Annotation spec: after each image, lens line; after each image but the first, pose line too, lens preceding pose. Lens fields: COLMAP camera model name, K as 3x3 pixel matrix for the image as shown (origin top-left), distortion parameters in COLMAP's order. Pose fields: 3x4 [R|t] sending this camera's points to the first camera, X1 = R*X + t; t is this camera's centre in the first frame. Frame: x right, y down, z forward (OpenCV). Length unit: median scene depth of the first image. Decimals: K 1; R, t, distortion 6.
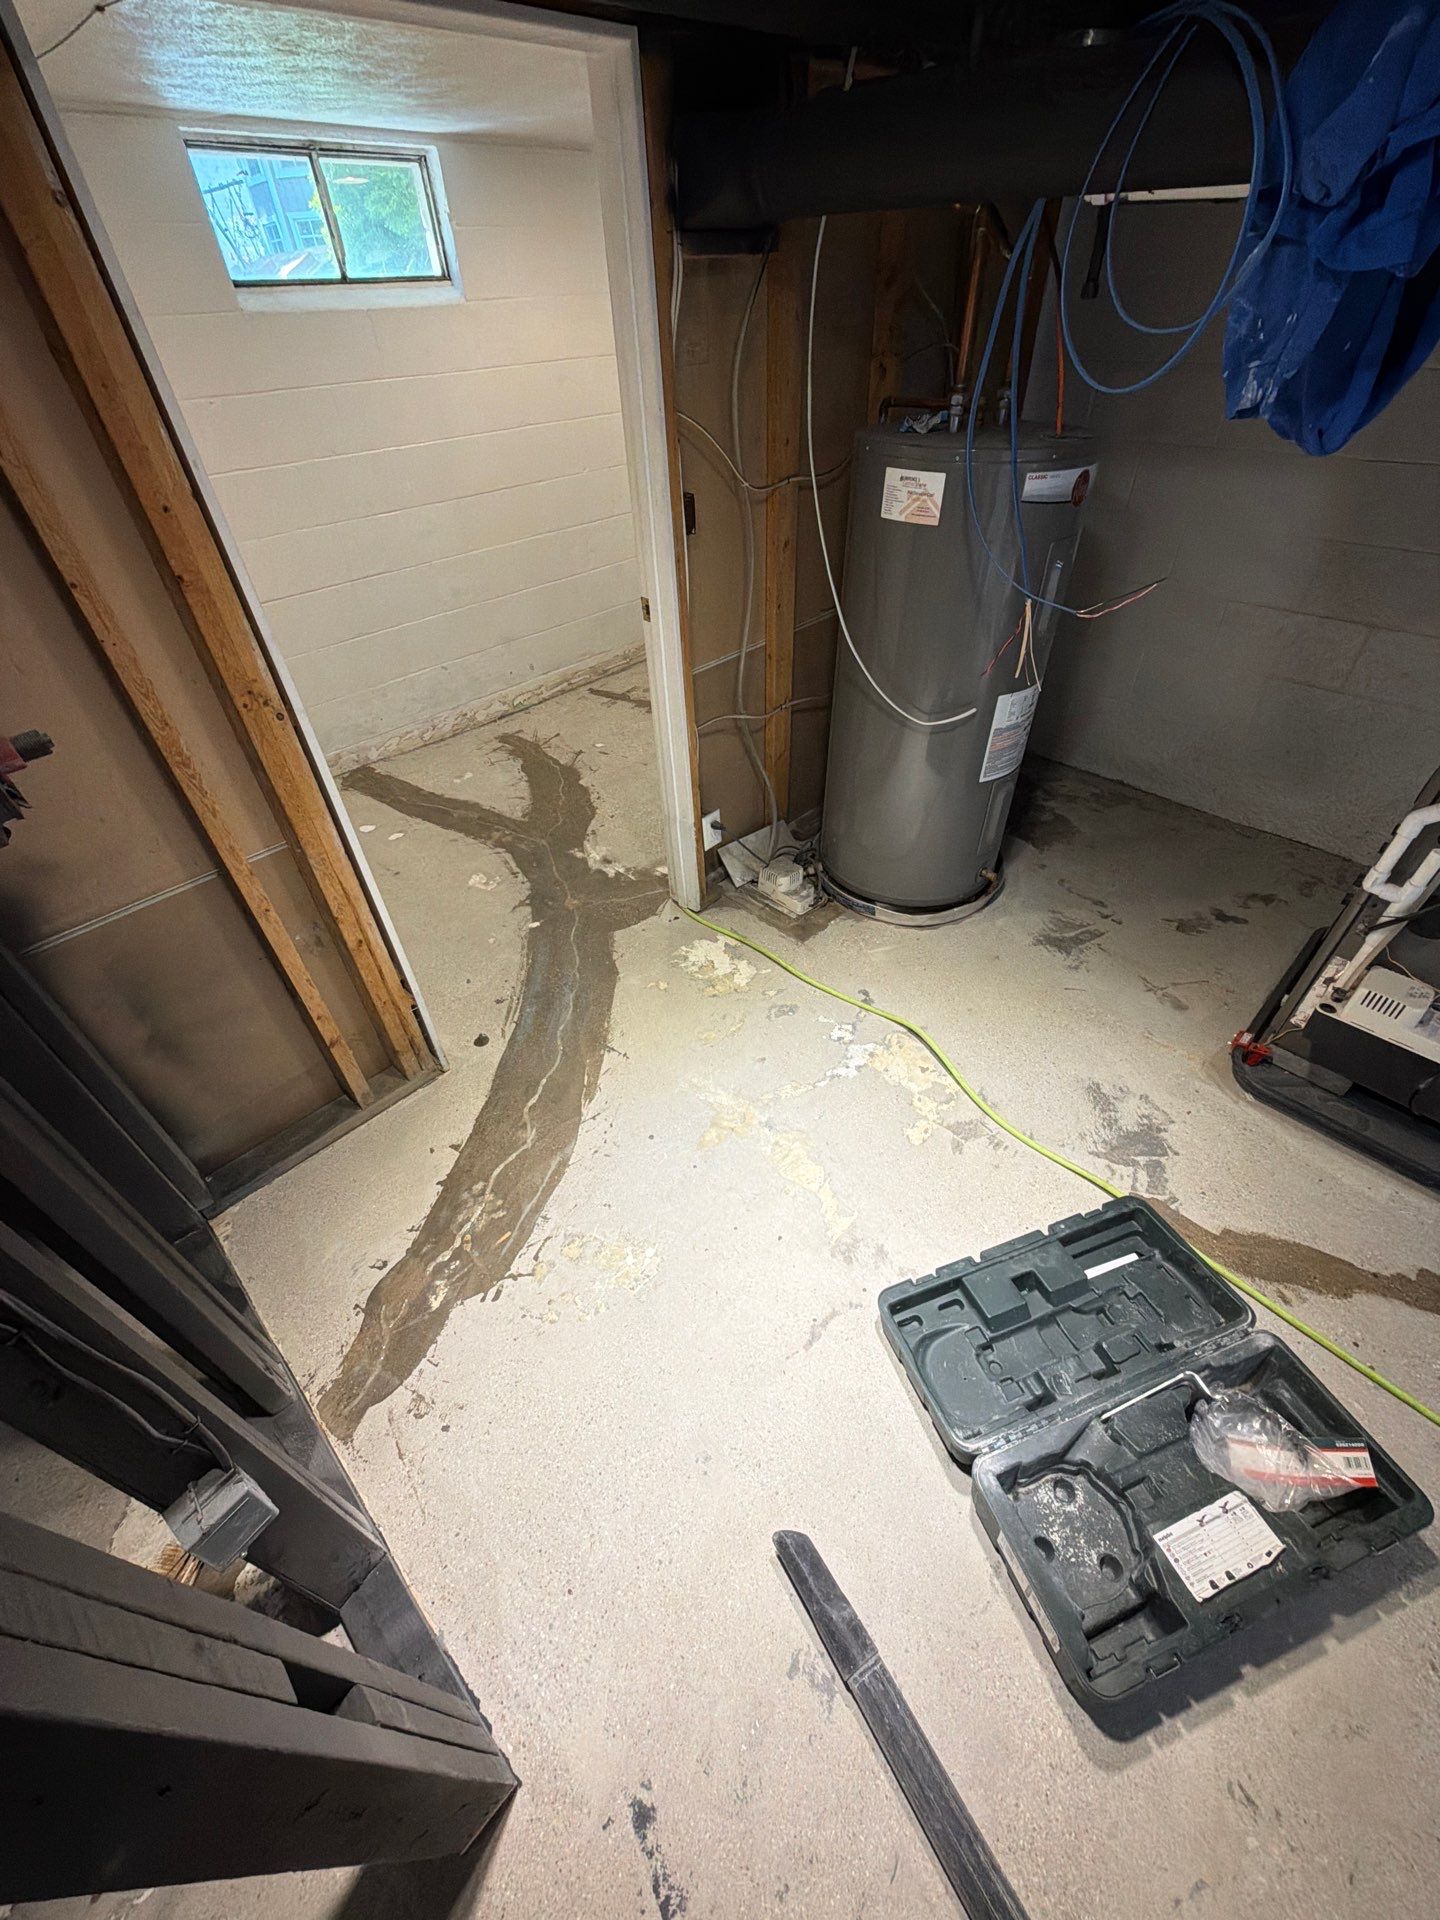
lens RADIAL K [[762.5, 0, 722.2], [0, 762.5, 961.7], [0, 0, 1]] dist [0.002497, -0.000785]
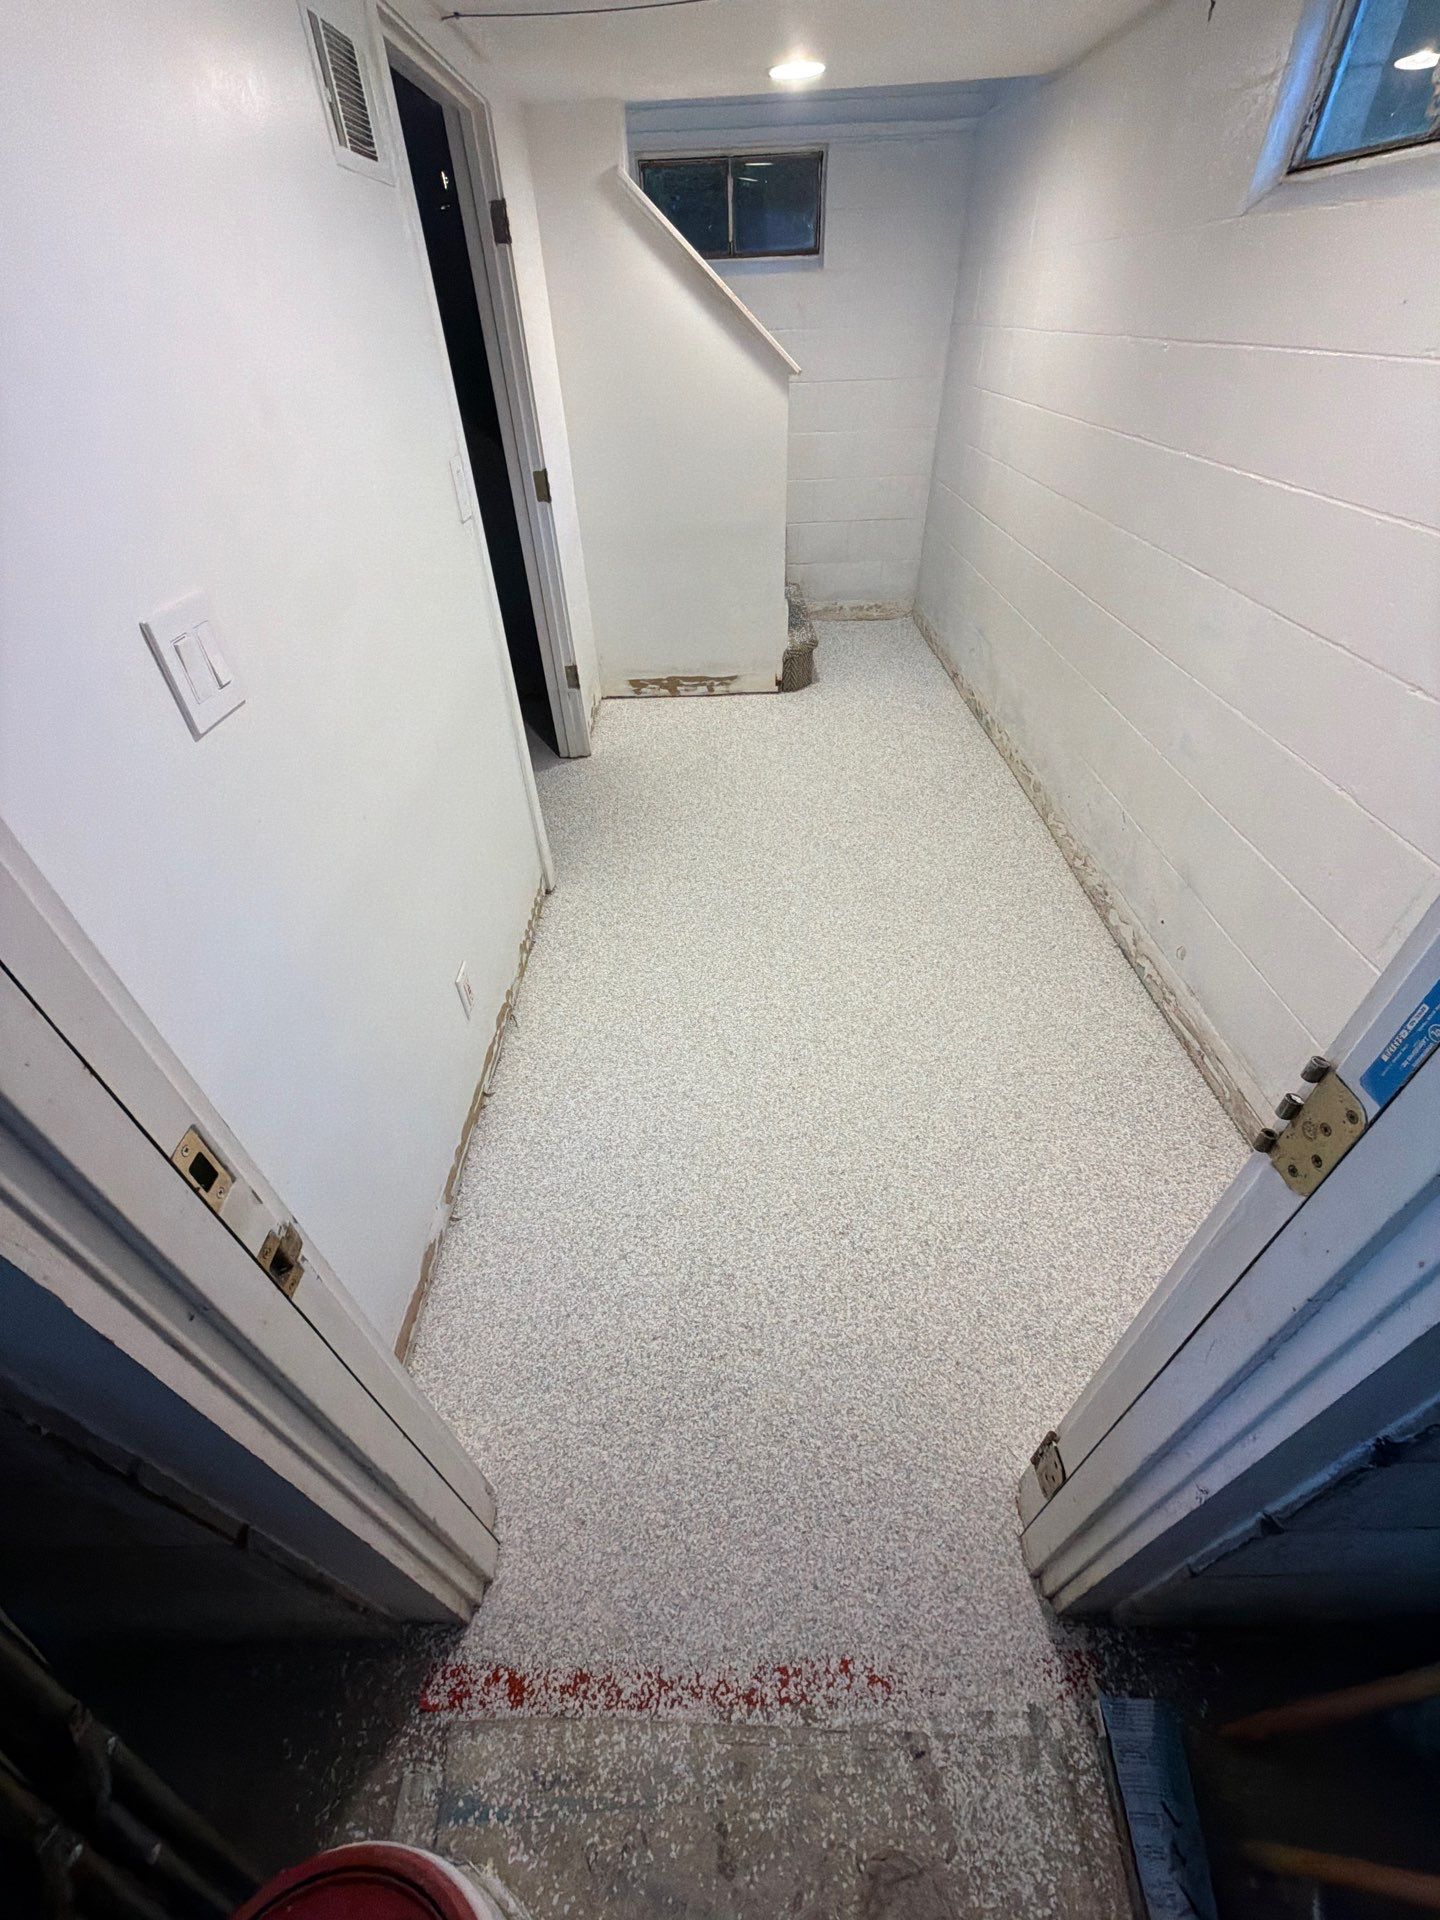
lens RADIAL K [[762.5, 0, 717.7], [0, 762.5, 966.1], [0, 0, 1]] dist [0.002497, -0.000785]
pose [[-0.709410, 0.502598, -0.494099, 0.317824], [-0.426311, 0.252267, 0.868689, -0.981323], [0.561246, 0.826896, 0.035302, 1.155078]]
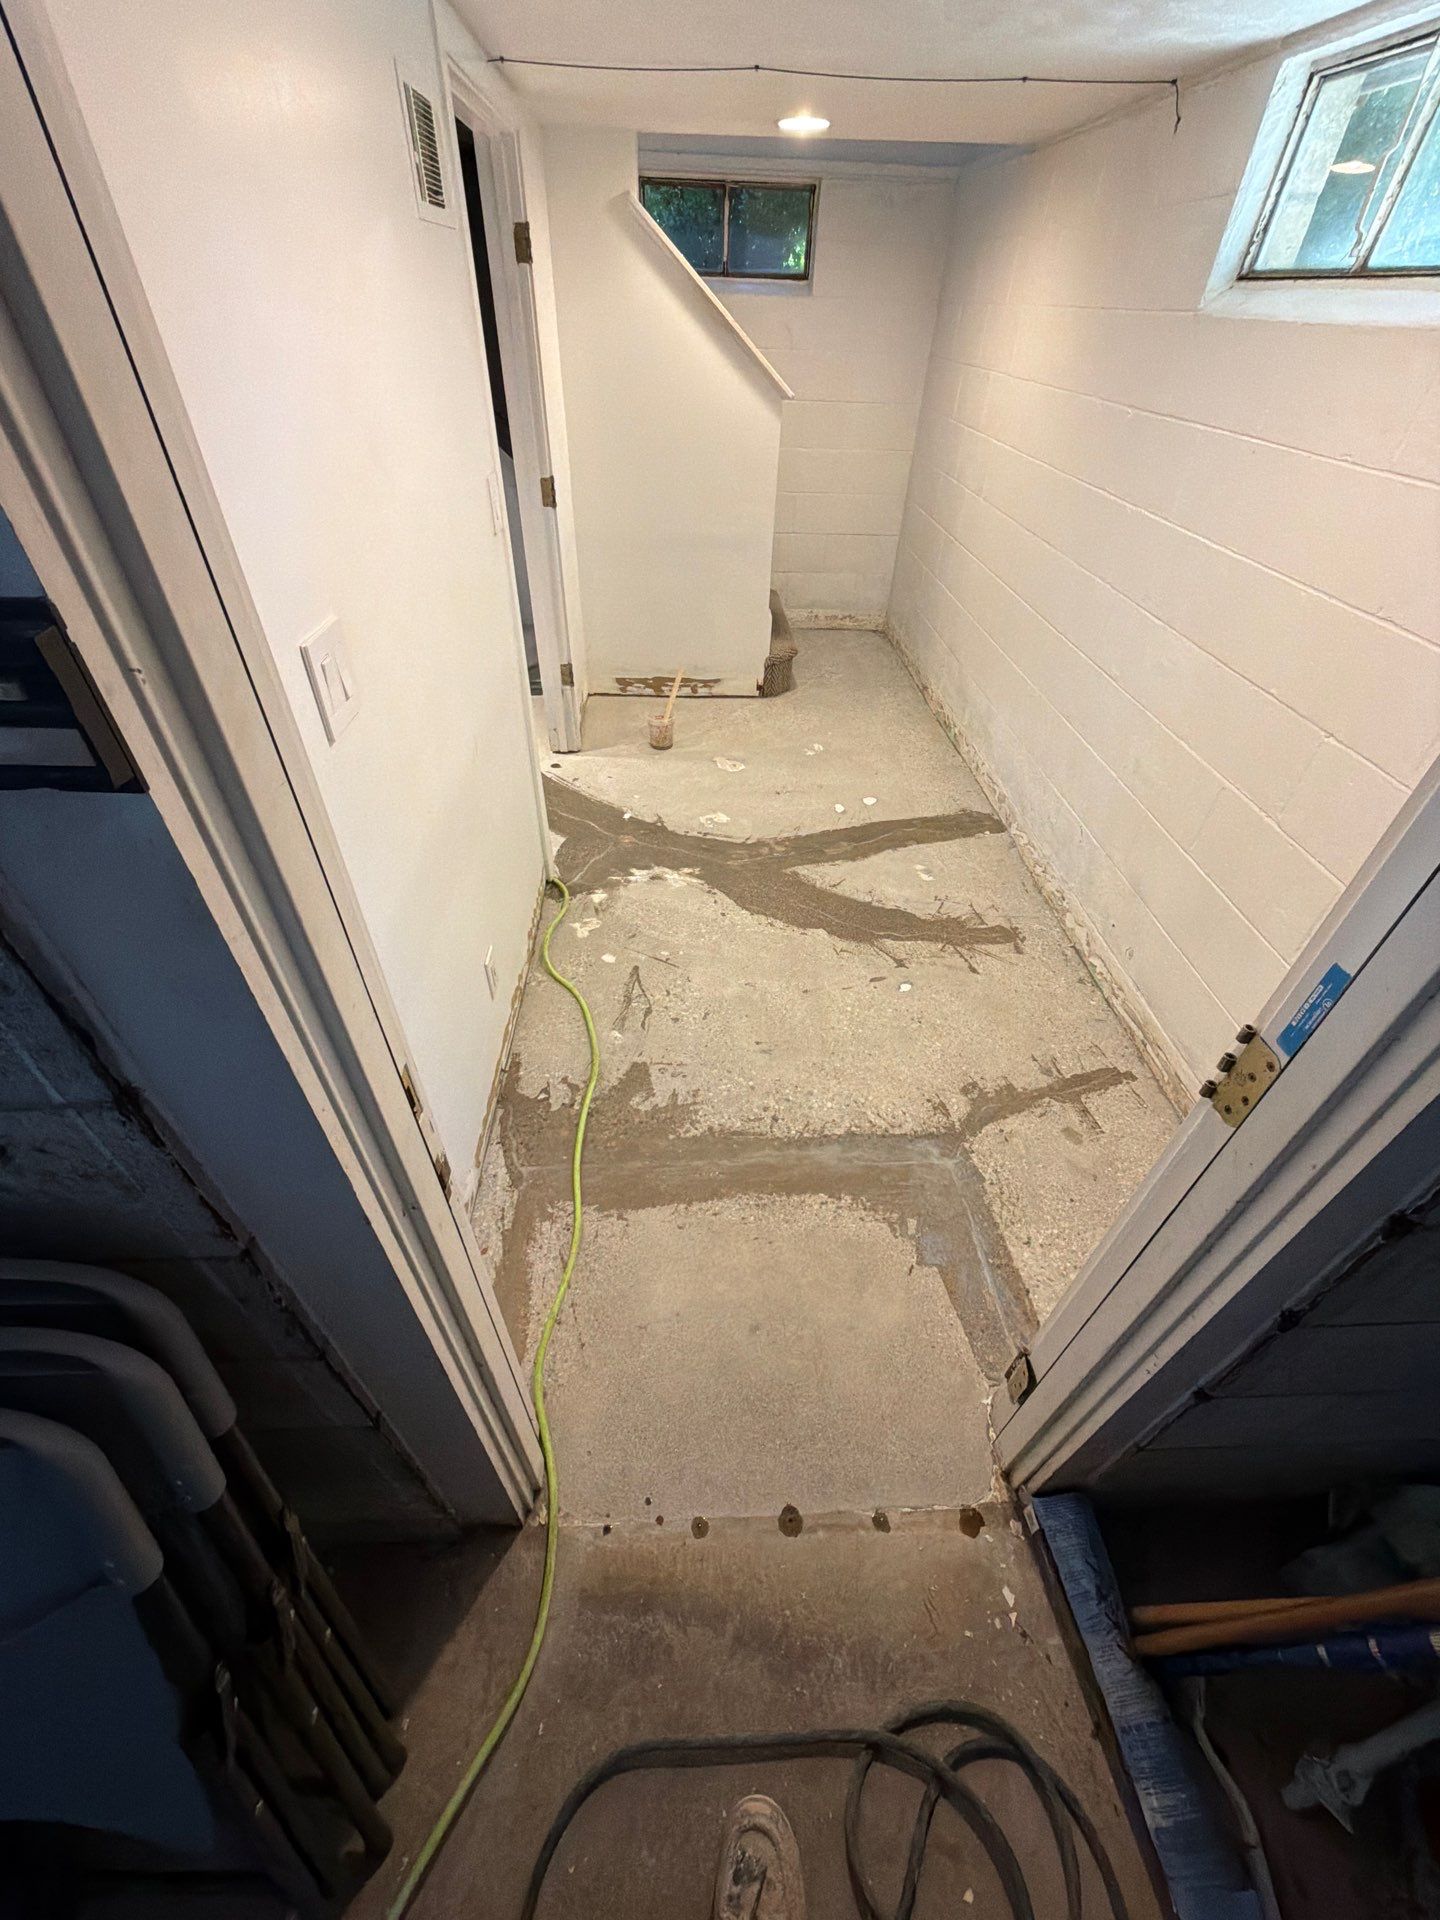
lens RADIAL K [[762.5, 0, 725.0], [0, 762.5, 964.8], [0, 0, 1]] dist [0.002497, -0.000785]
pose [[-0.682959, 0.490693, -0.541098, 0.383574], [-0.492975, 0.237000, 0.837142, -1.009884], [0.539020, 0.838482, 0.080038, 1.129385]]
